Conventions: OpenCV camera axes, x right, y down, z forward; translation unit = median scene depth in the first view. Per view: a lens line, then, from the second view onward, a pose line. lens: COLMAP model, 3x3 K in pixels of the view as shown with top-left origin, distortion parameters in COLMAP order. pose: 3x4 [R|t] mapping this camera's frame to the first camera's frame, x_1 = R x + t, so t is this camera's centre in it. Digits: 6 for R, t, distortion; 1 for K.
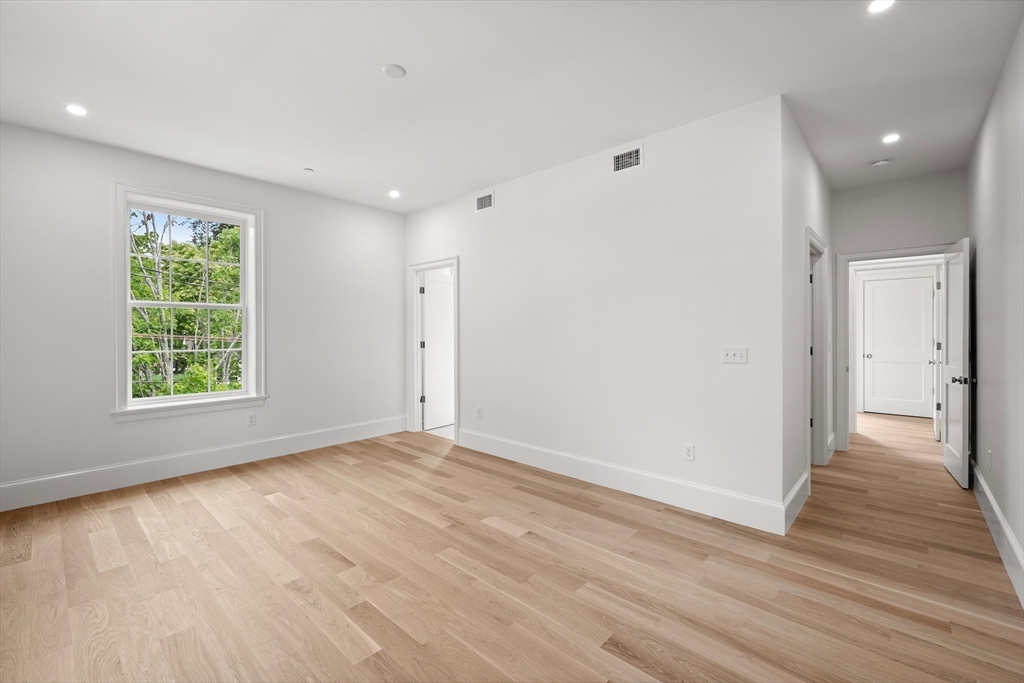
lens RADIAL K [[426.3, 0, 508.7], [0, 426.3, 339.7], [0, 0, 1]] dist [0.000931, -0.000066]
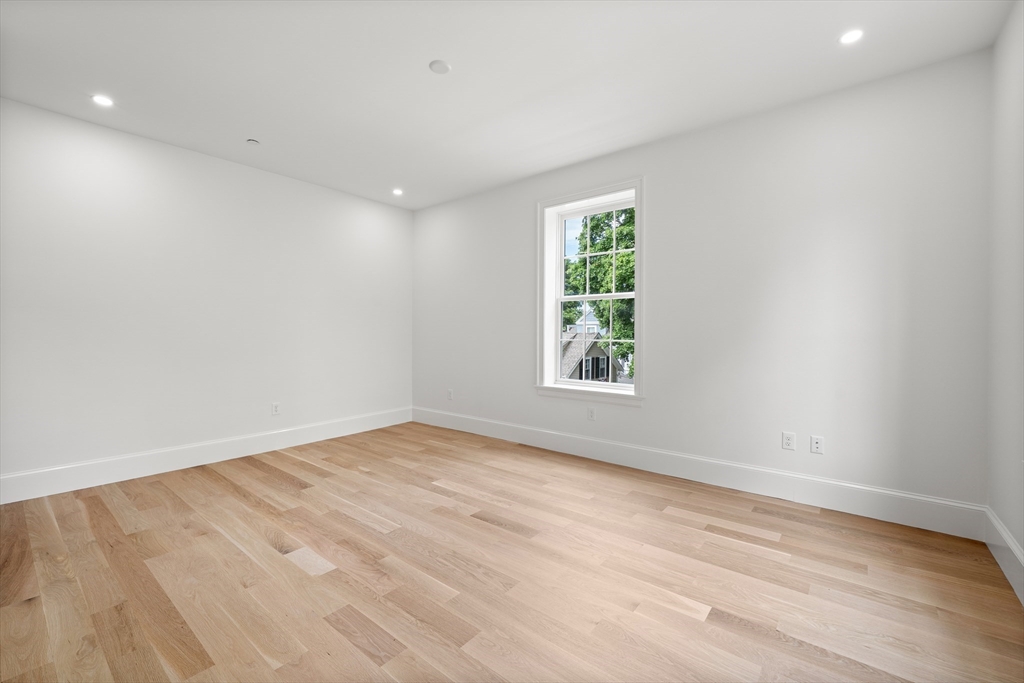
lens RADIAL K [[426.3, 0, 508.7], [0, 426.3, 339.7], [0, 0, 1]] dist [0.000931, -0.000066]
pose [[-0.998486, 0.000183, -0.055004, -0.342232], [-0.001672, 0.999431, 0.033678, 0.004996], [0.054978, 0.033719, -0.997918, 1.849105]]
